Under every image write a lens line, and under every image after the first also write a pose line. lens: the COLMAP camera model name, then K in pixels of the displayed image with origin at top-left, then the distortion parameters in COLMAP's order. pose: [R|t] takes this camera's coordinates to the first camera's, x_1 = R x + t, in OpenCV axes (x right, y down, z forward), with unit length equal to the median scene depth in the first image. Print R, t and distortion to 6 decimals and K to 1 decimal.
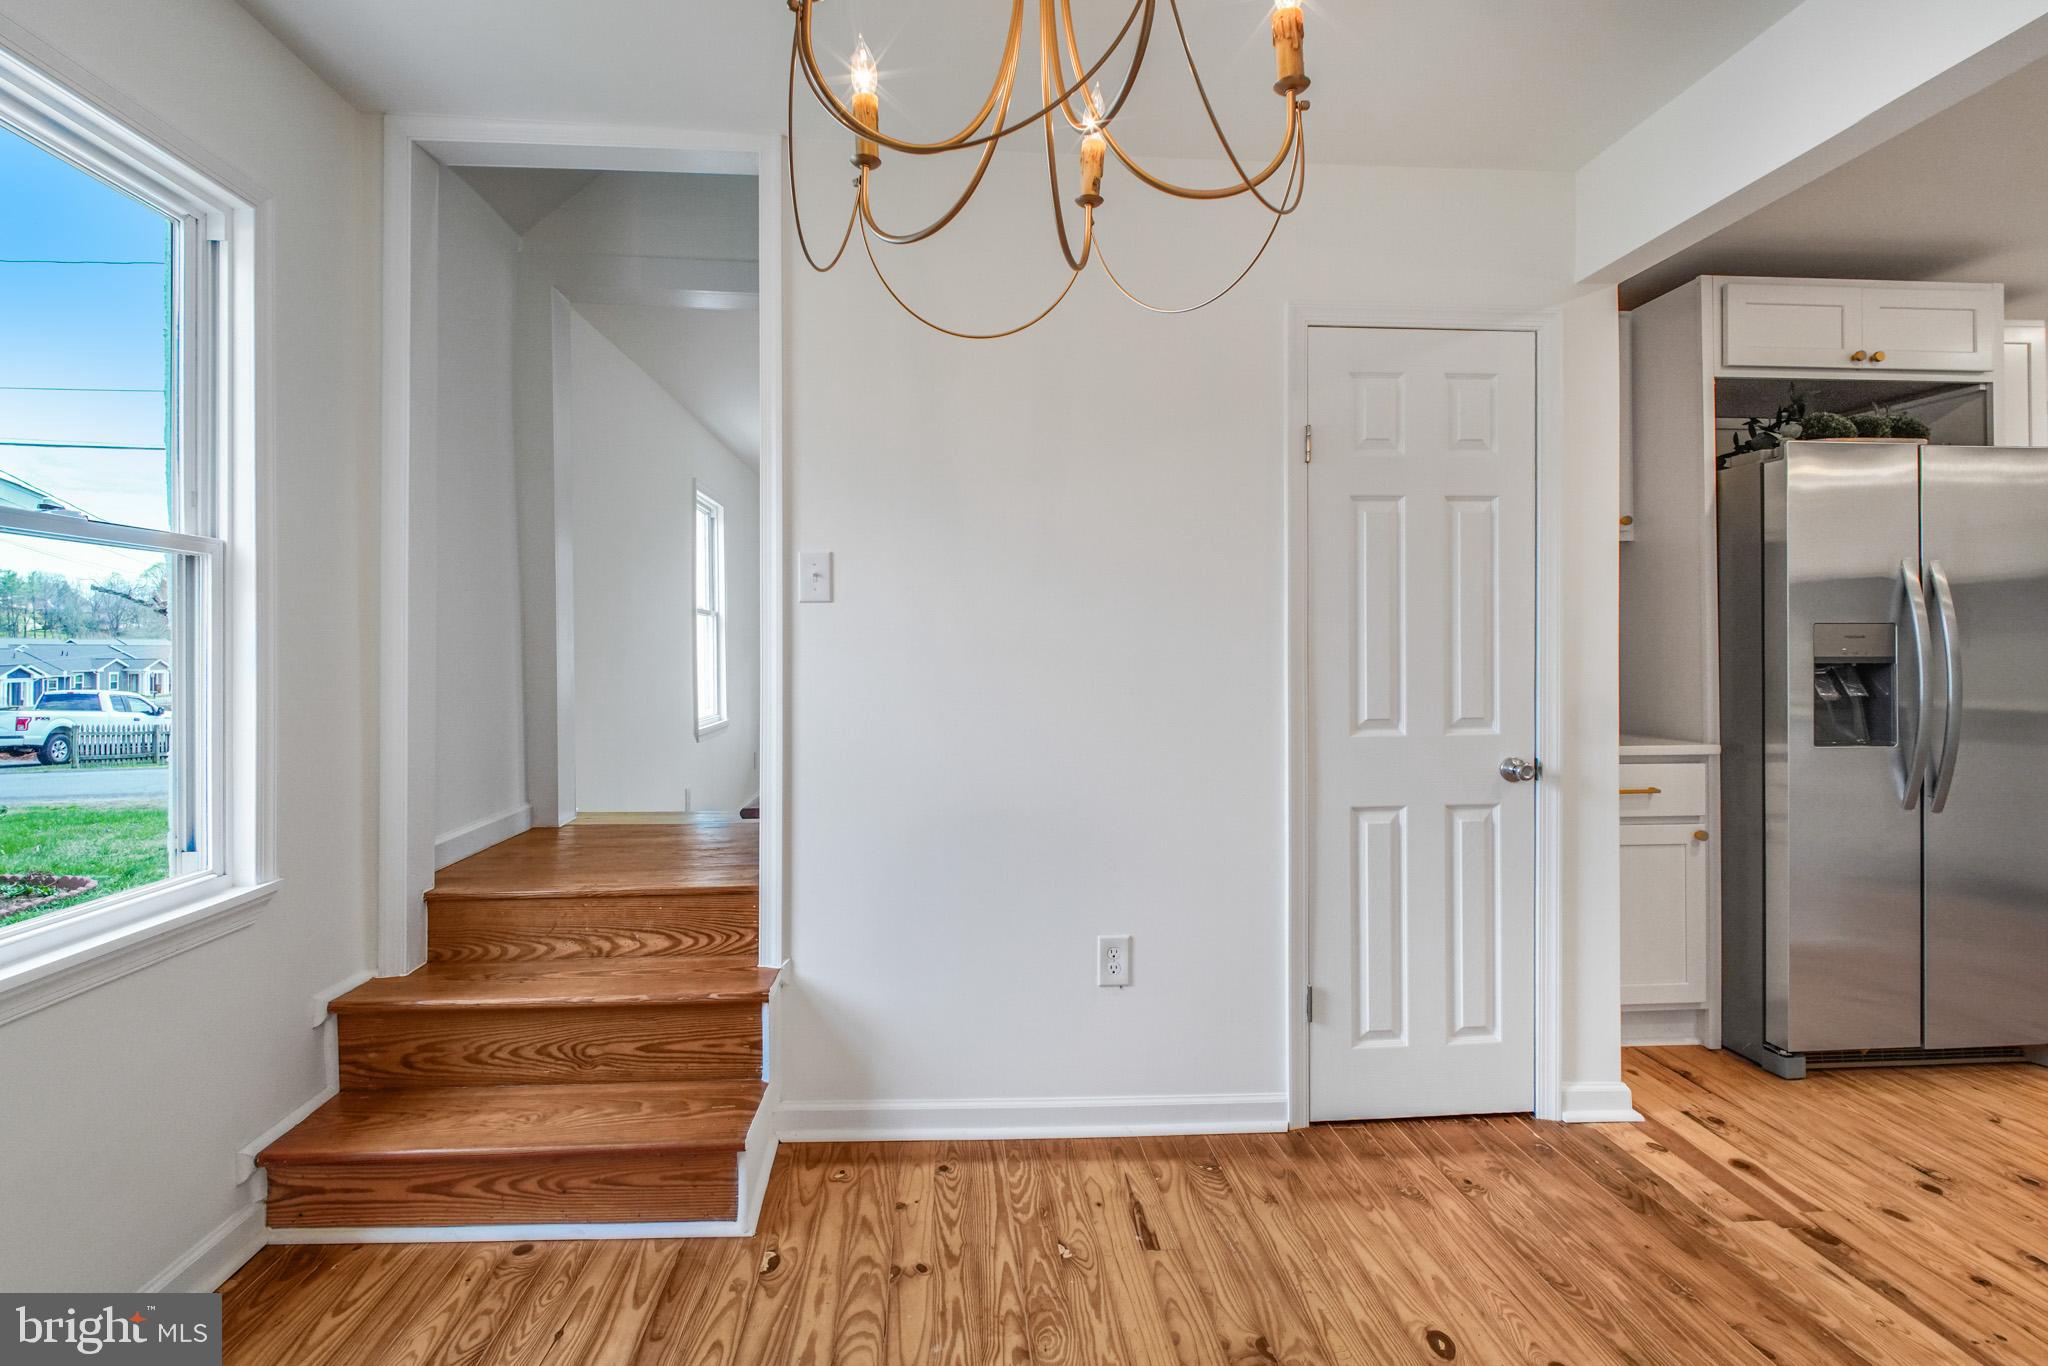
lens RADIAL K [[952.8, 0, 1002.8], [0, 952.8, 645.9], [0, 0, 1]] dist [0.005525, -0.006466]
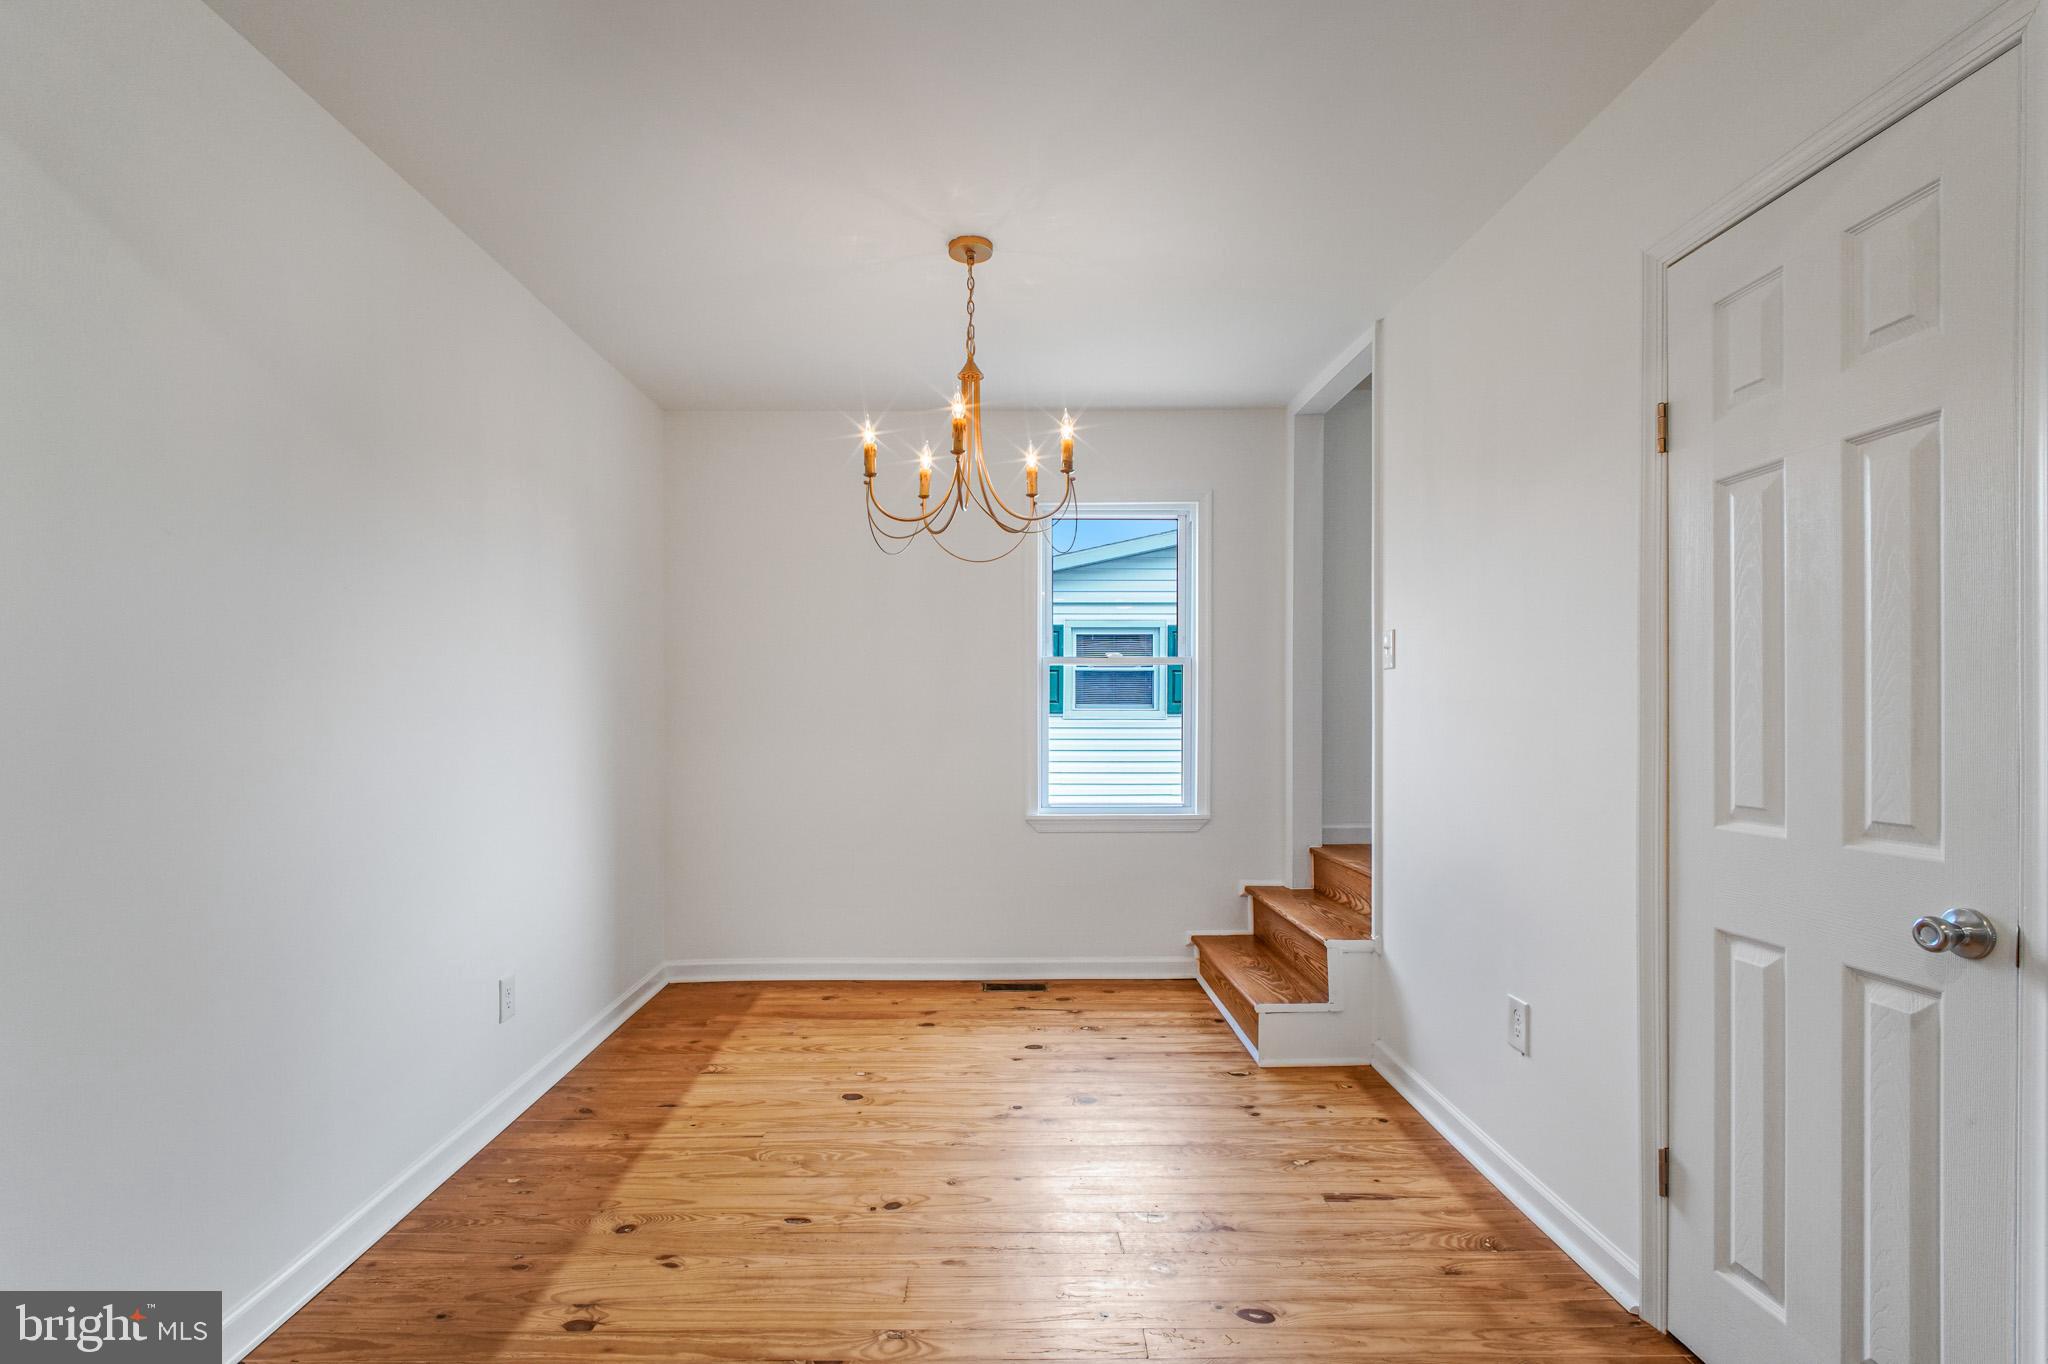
lens RADIAL K [[942.3, 0, 1009.1], [0, 942.3, 722.5], [0, 0, 1]] dist [-0.001369, -0.001737]
pose [[-0.043285, 0.014918, -0.998951, 1.191555], [0.005453, 0.999877, 0.014696, 0.006031], [0.999048, -0.004811, -0.043361, 0.569912]]
